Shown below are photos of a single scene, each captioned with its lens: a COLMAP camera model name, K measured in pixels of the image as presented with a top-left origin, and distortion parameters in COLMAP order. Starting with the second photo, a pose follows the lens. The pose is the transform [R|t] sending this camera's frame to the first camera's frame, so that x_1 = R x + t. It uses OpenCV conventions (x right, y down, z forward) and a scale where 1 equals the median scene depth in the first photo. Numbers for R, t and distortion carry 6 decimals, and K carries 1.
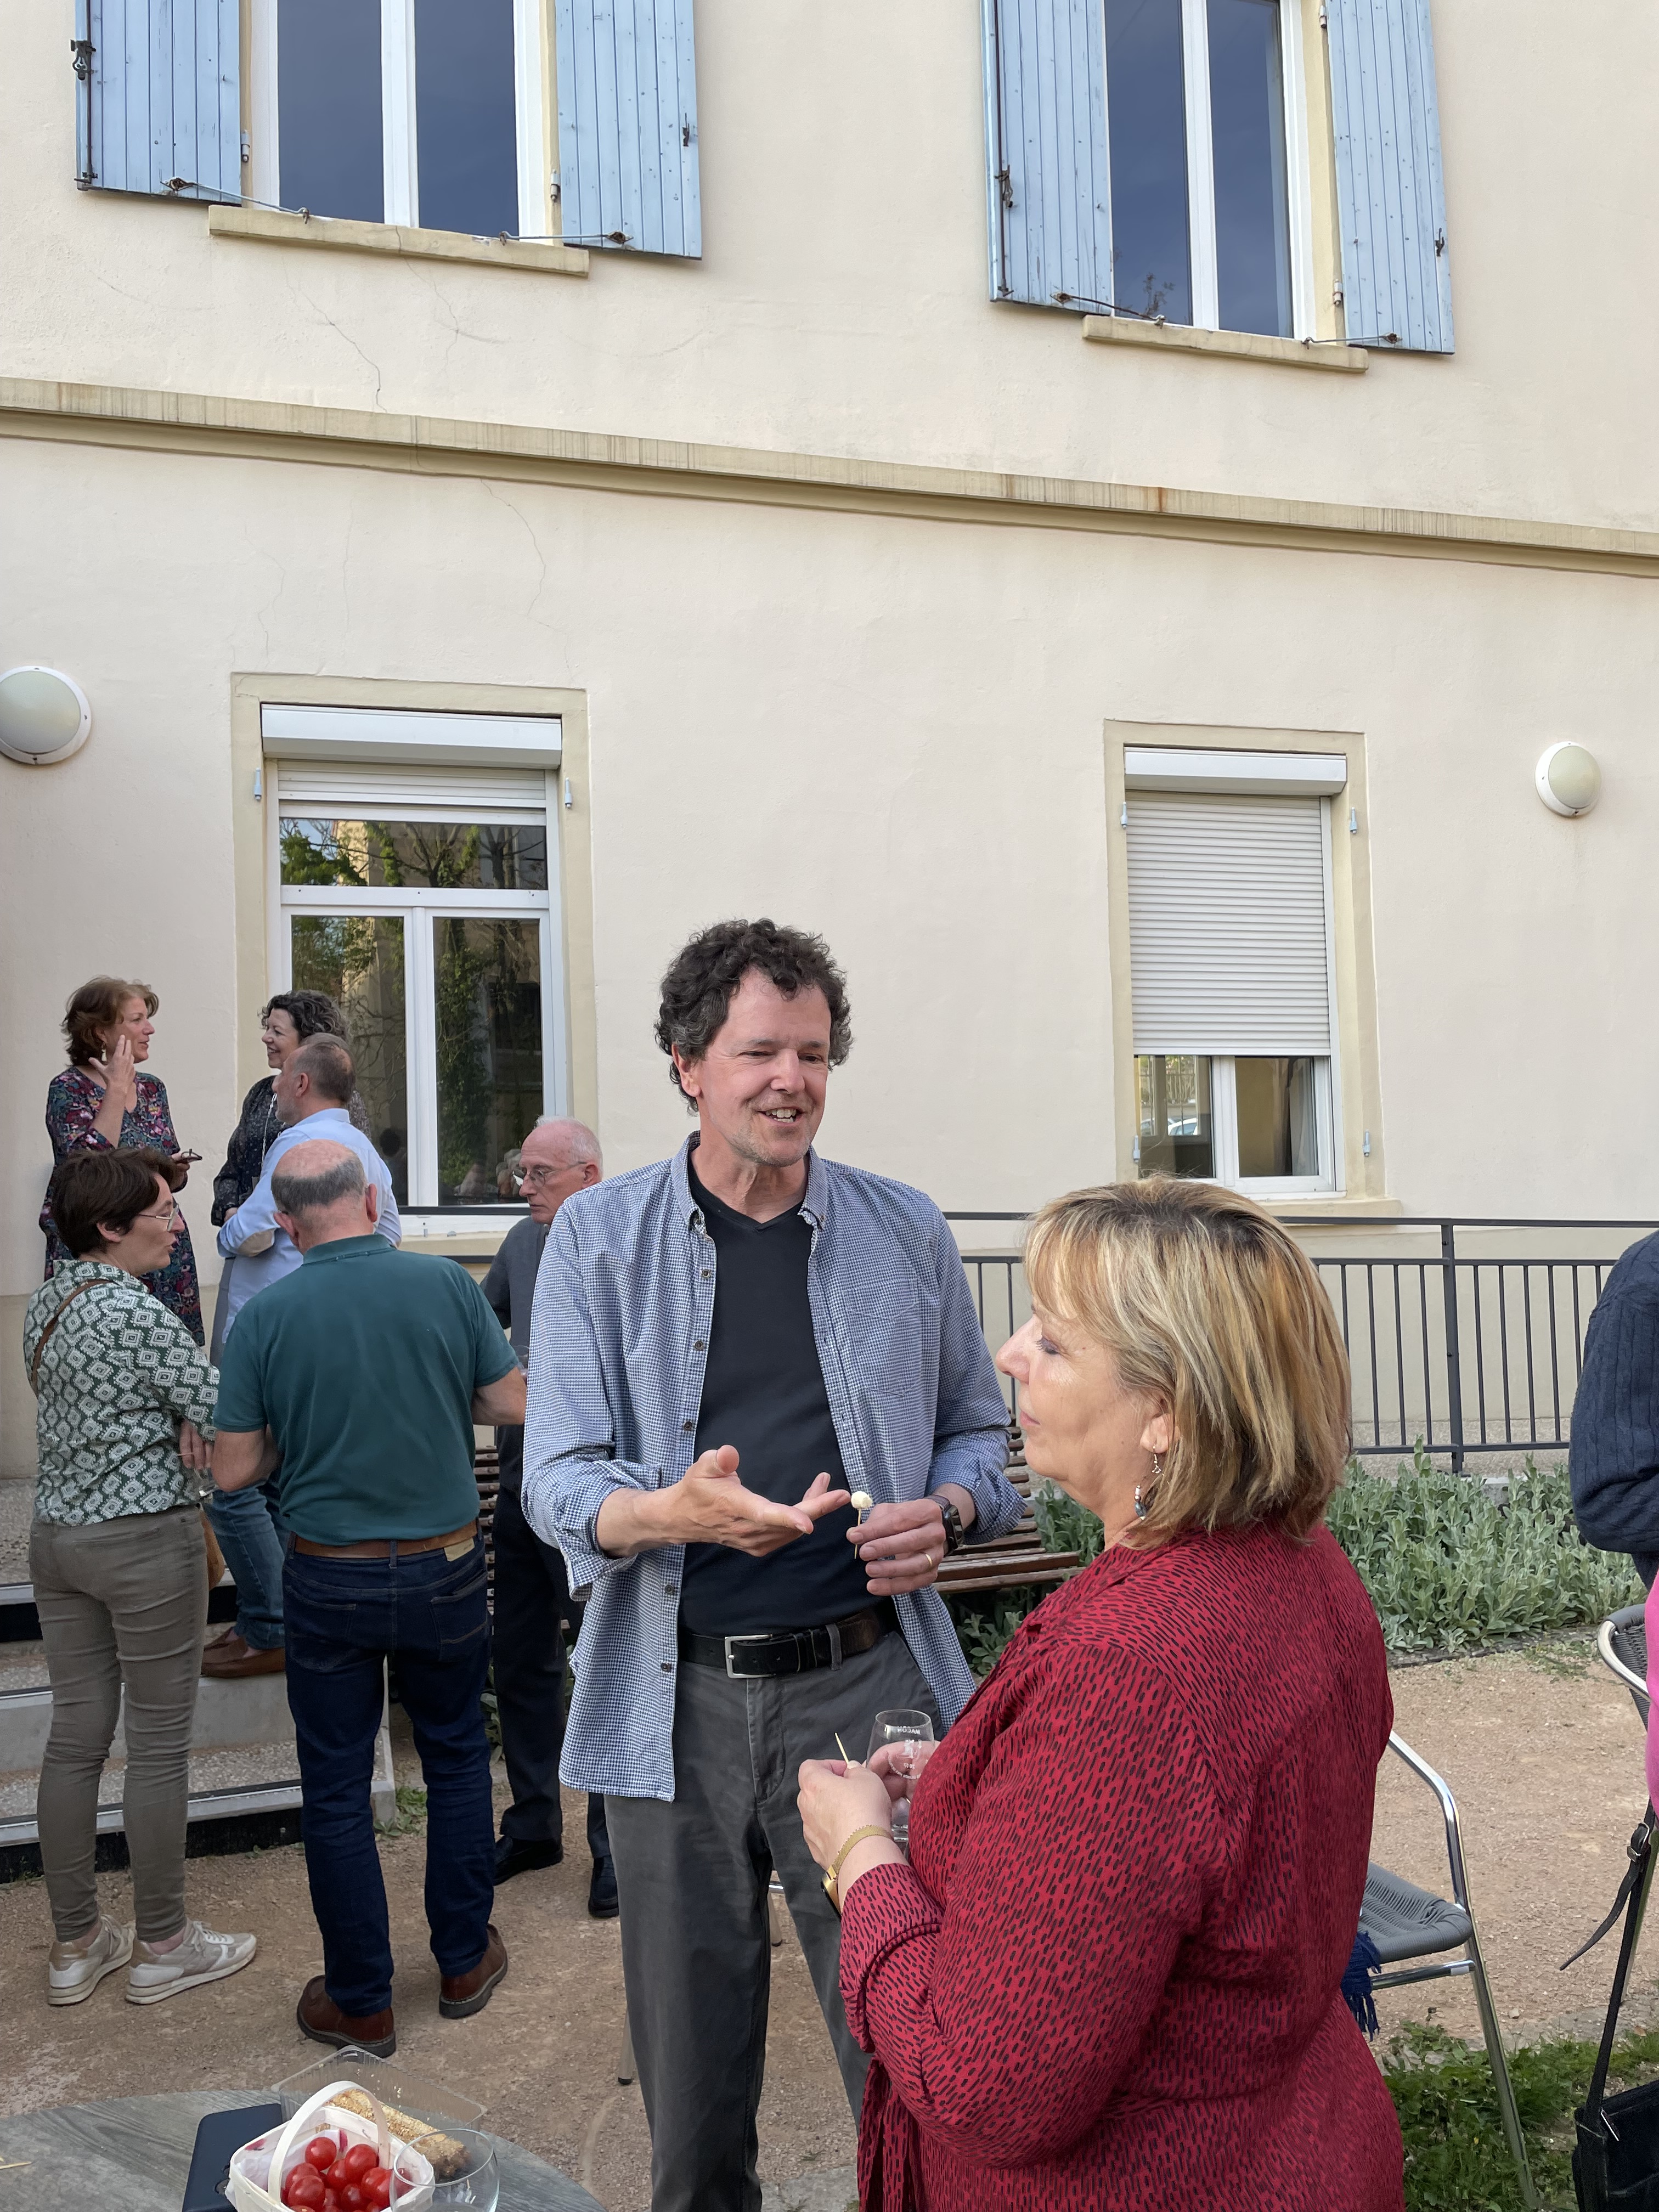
lens RADIAL K [[1680.5, 0, 856.2], [0, 1680.5, 1085.1], [0, 0, 1]] dist [0.088043, -0.117891]
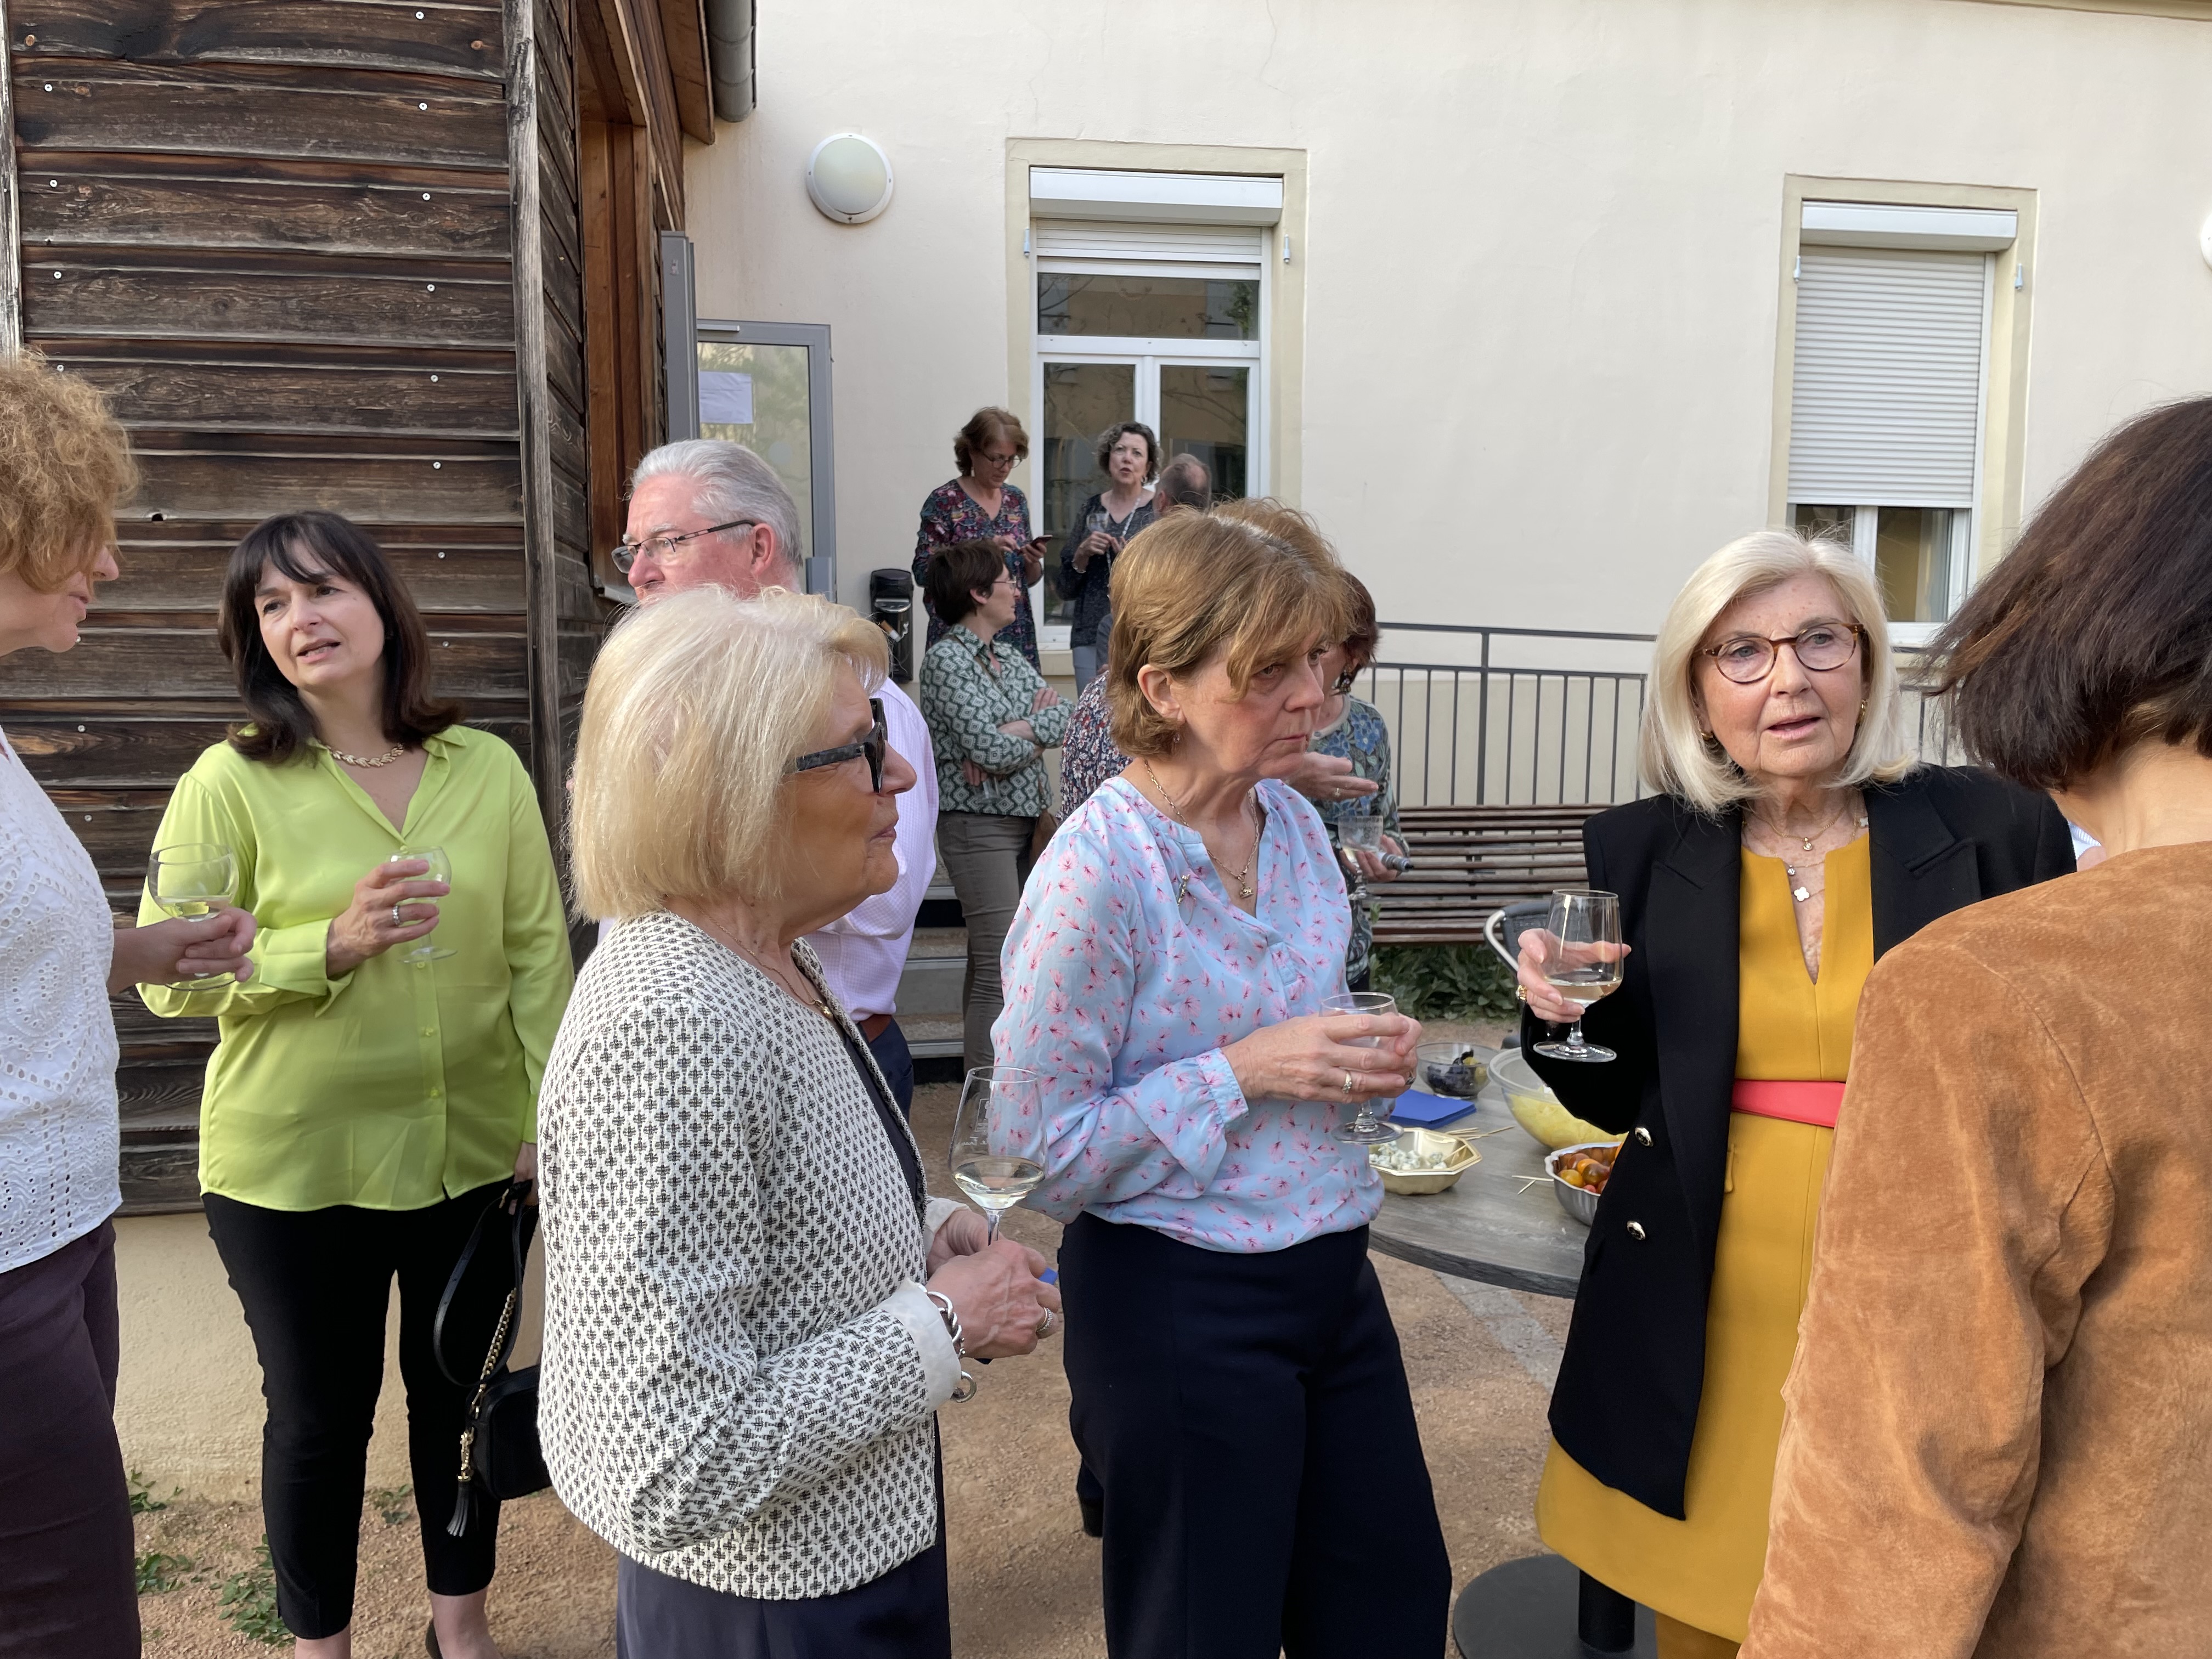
lens RADIAL K [[1680.5, 0, 1105.8], [0, 1680.5, 817.8], [0, 0, 1]] dist [0.088043, -0.117891]
pose [[0.993063, 0.040963, -0.110214, -0.137705], [-0.023759, 0.987924, 0.153104, 0.024600], [0.115155, -0.149423, 0.982045, -0.141771]]
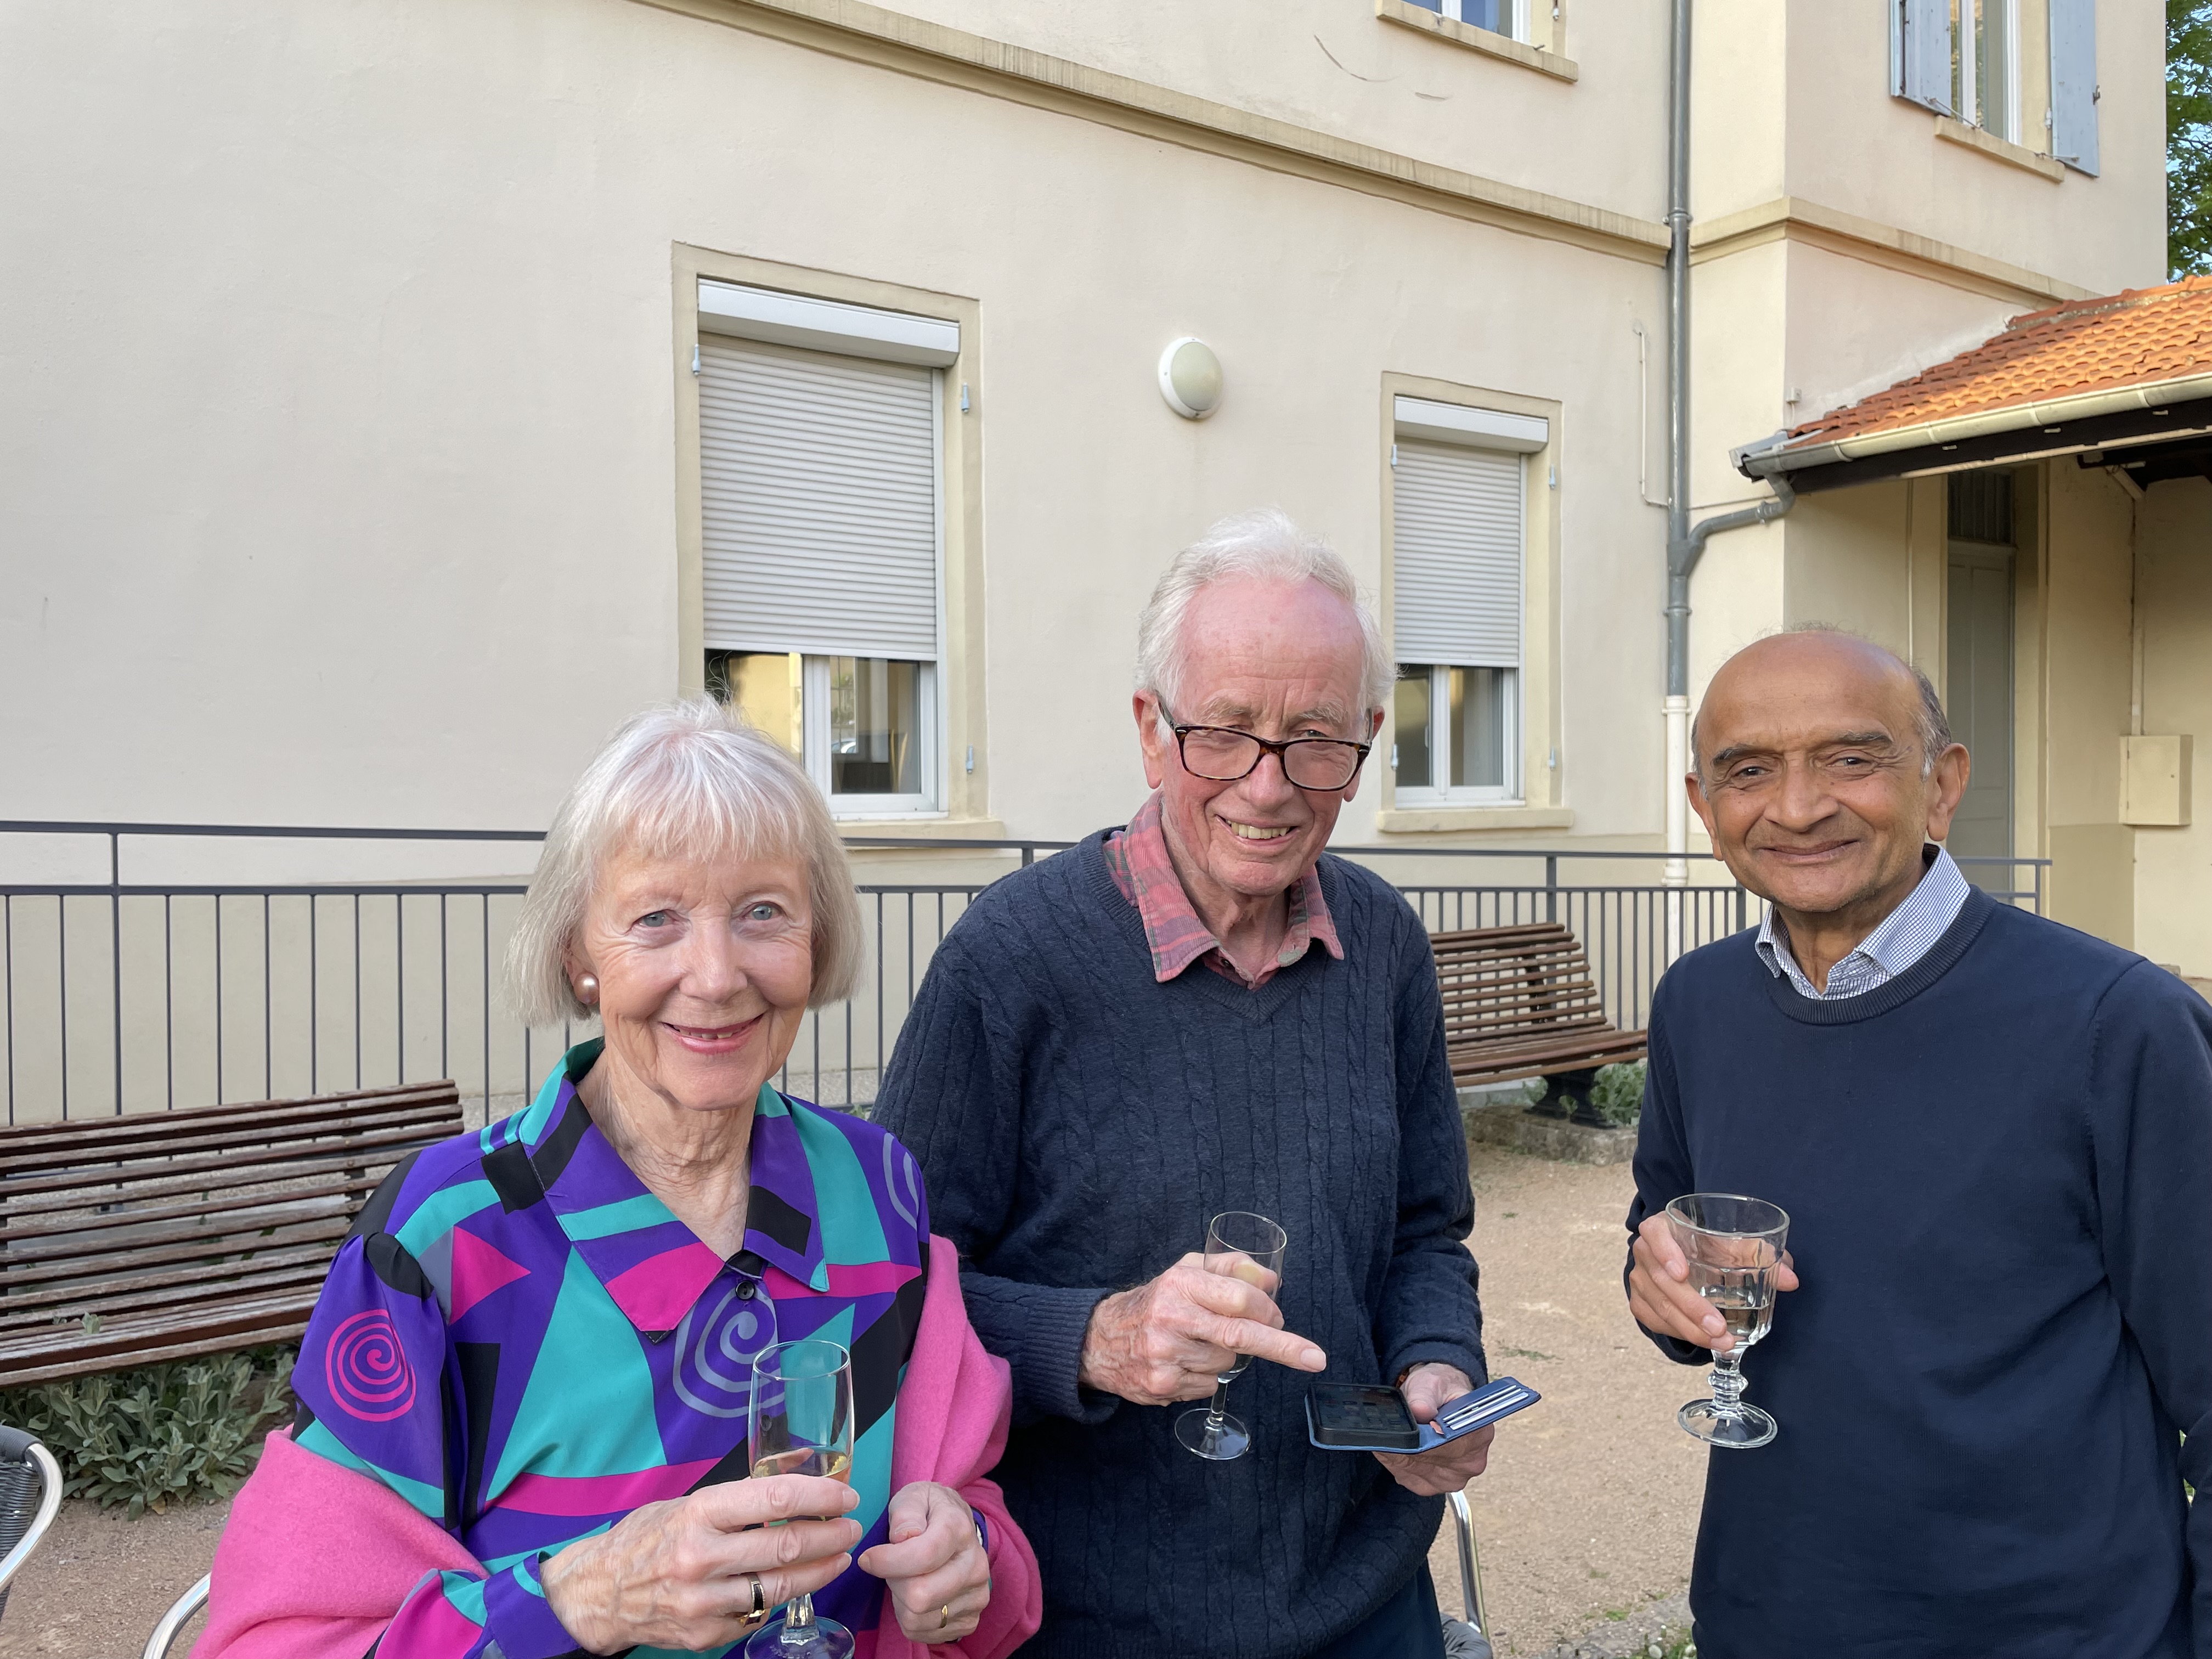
lens RADIAL K [[1680.5, 0, 1093.2], [0, 1680.5, 811.0], [0, 0, 1]] dist [0.088043, -0.117891]
pose [[0.951357, 0.013542, 0.307794, 0.090485], [-0.031740, 0.998026, 0.054196, 0.011683], [-0.306452, -0.061329, 0.949908, 0.125285]]
